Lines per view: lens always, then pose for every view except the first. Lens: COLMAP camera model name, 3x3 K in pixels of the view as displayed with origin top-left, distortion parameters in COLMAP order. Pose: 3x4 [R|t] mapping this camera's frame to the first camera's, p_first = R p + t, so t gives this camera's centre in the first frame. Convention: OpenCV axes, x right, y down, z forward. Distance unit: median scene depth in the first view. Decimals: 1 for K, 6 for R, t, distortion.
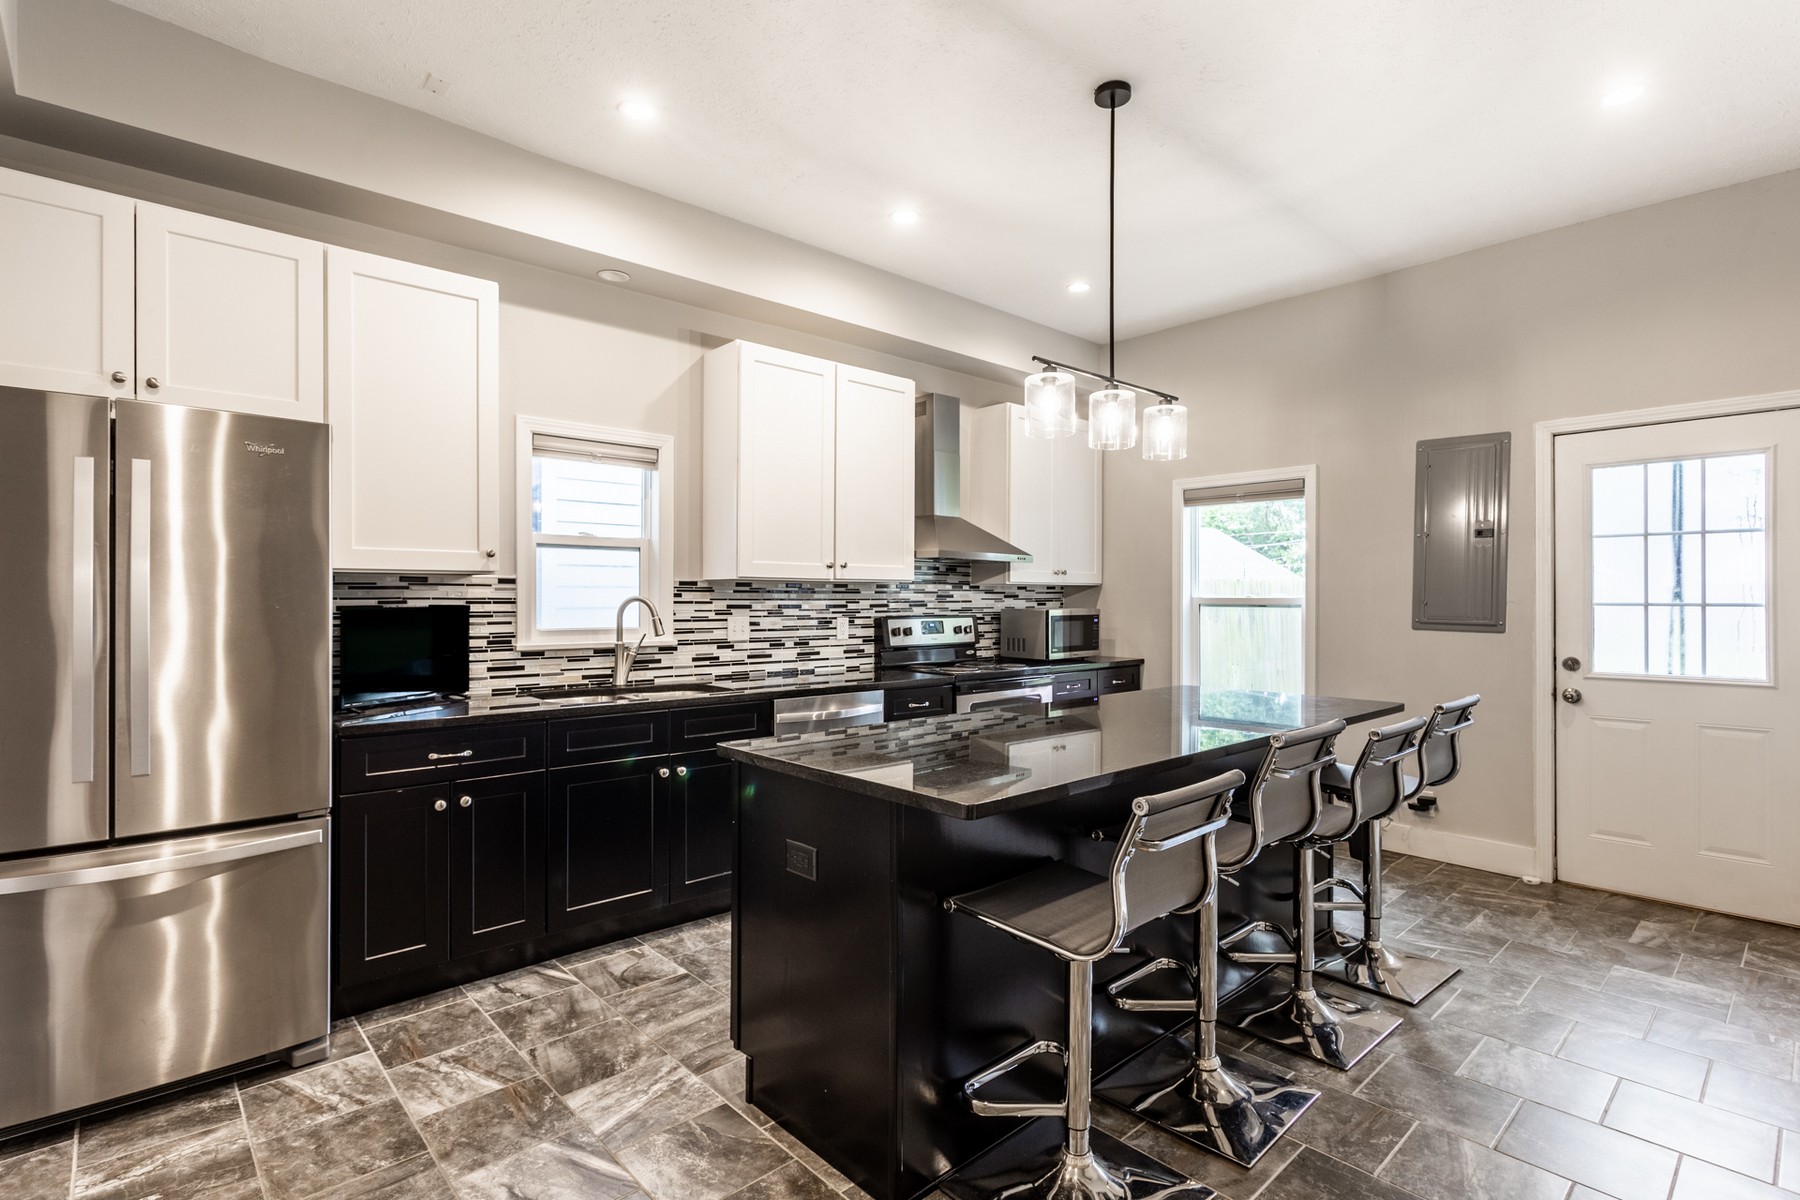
lens RADIAL K [[862.6, 0, 904.6], [0, 862.6, 595.7], [0, 0, 1]] dist [-0.000059, 0.000201]
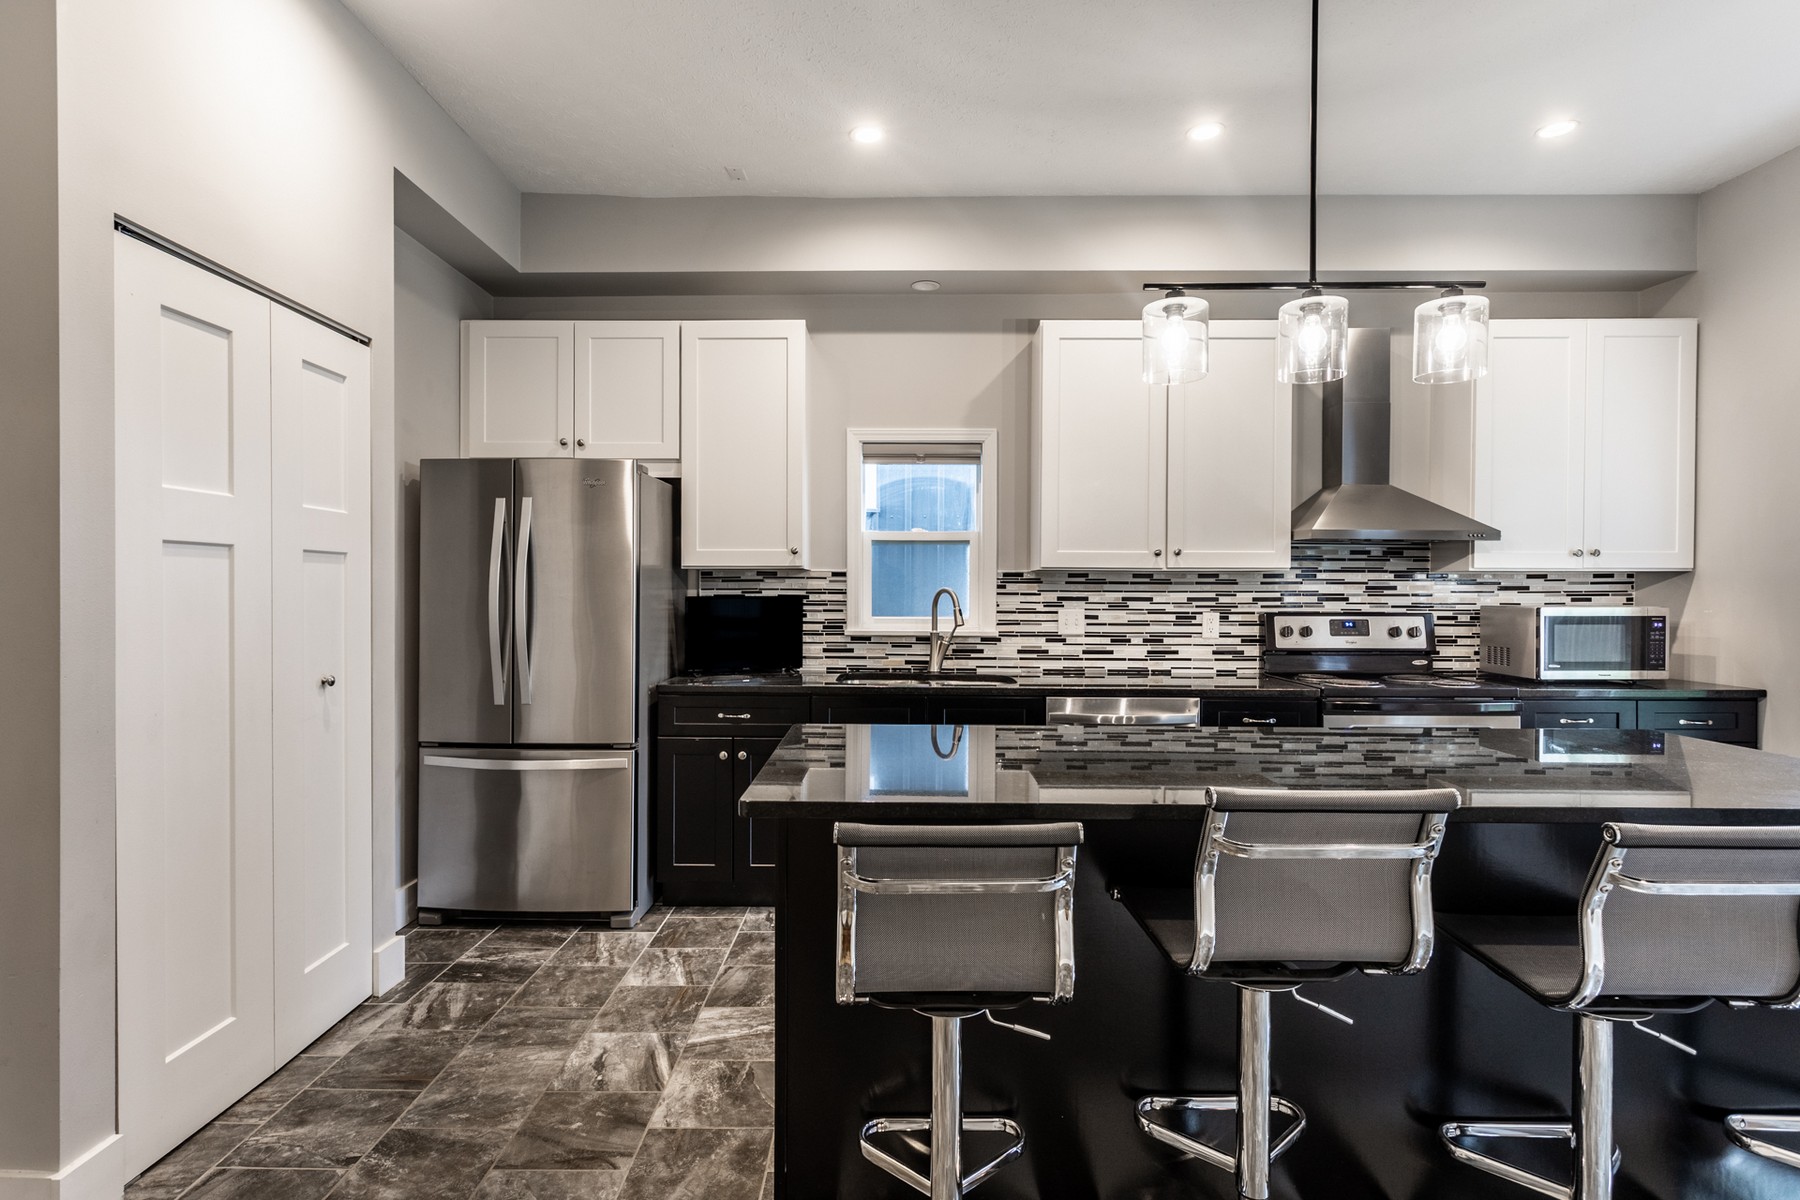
lens RADIAL K [[889.1, 0, 898.0], [0, 889.1, 593.5], [0, 0, 1]] dist [-0.001208, 0.000174]
pose [[0.732568, 0.003075, -0.680687, 0.349922], [-0.000282, 0.999991, 0.004214, 0.003106], [0.680694, -0.002895, 0.732562, 0.158940]]
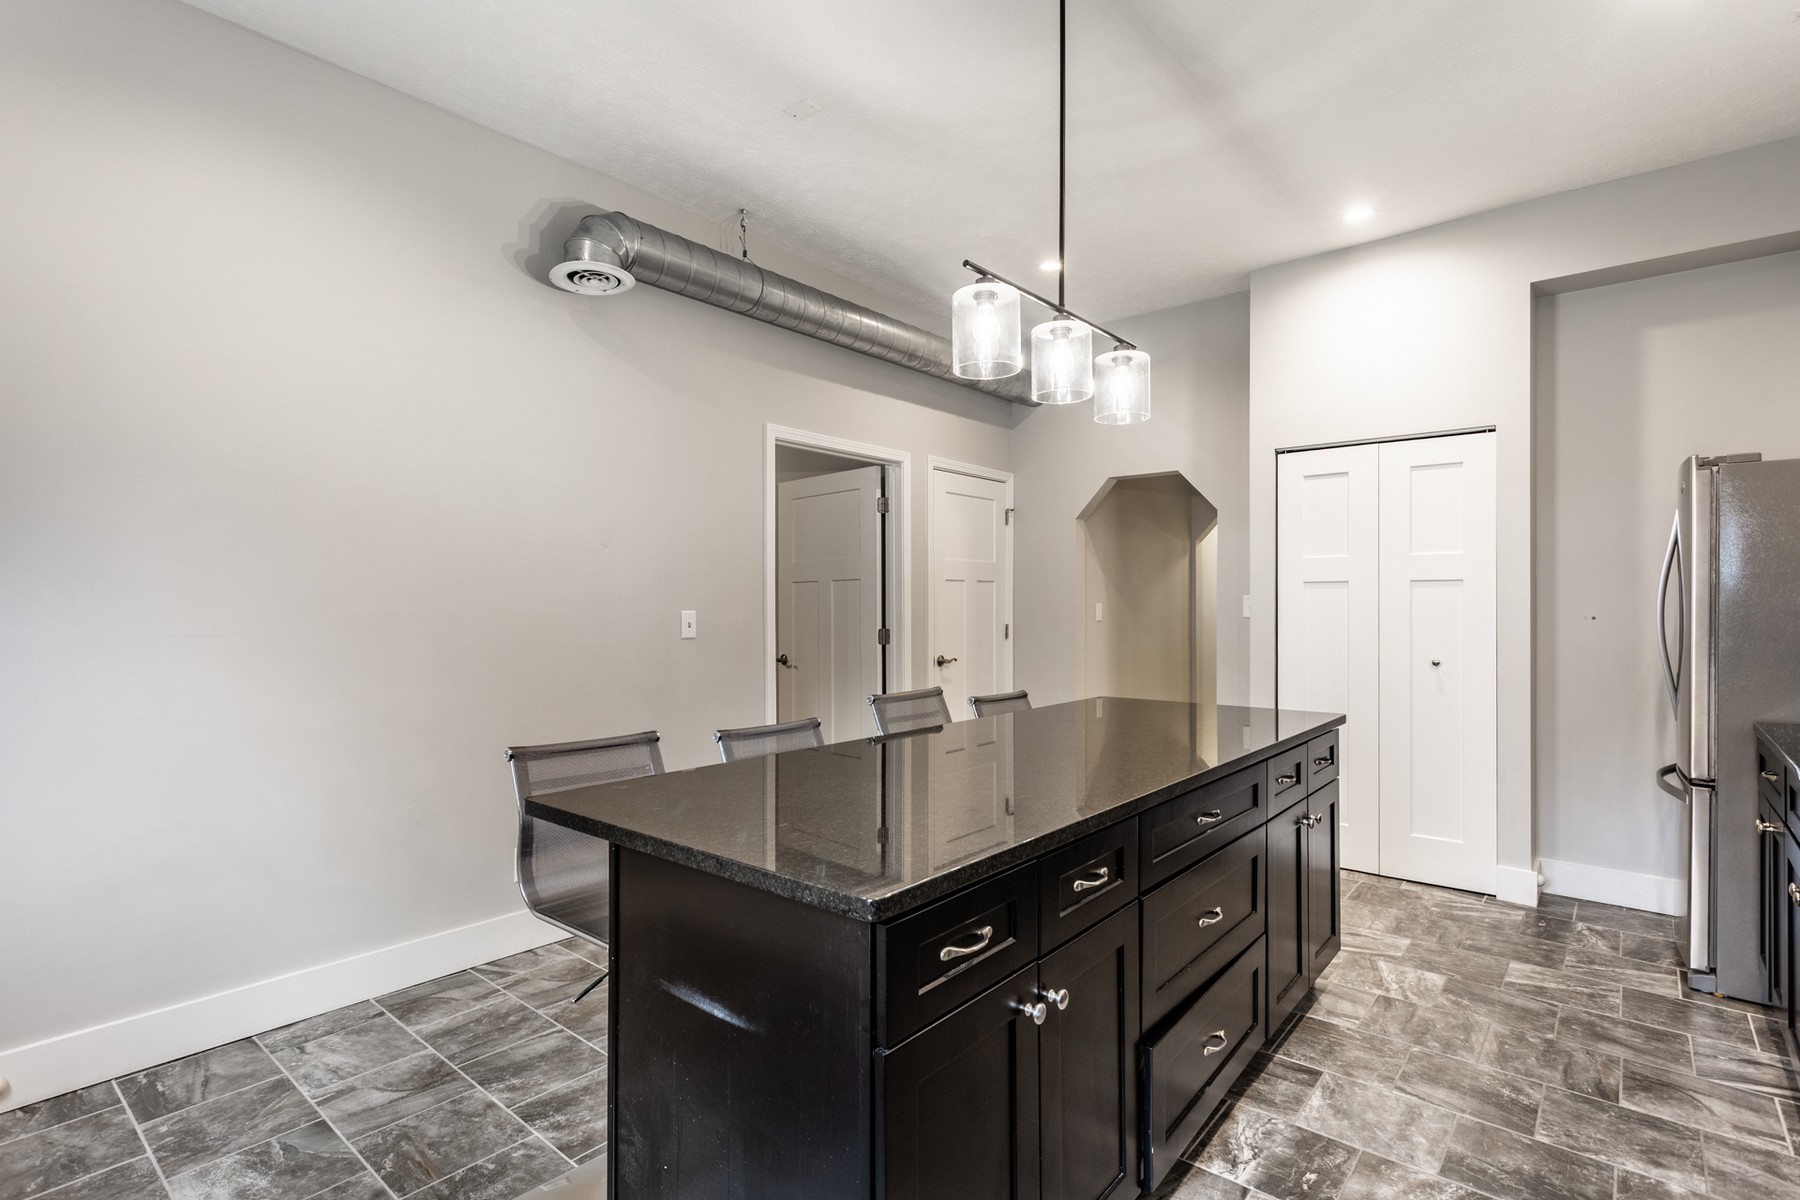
lens RADIAL K [[864.7, 0, 900.0], [0, 864.7, 600.0], [0, 0, 1]] dist [0.013551, -0.000028]
pose [[-0.992040, -0.001932, -0.125908, 0.339197], [-0.001282, 0.999985, -0.005244, 0.004558], [0.125916, -0.005041, -0.992028, 1.236333]]
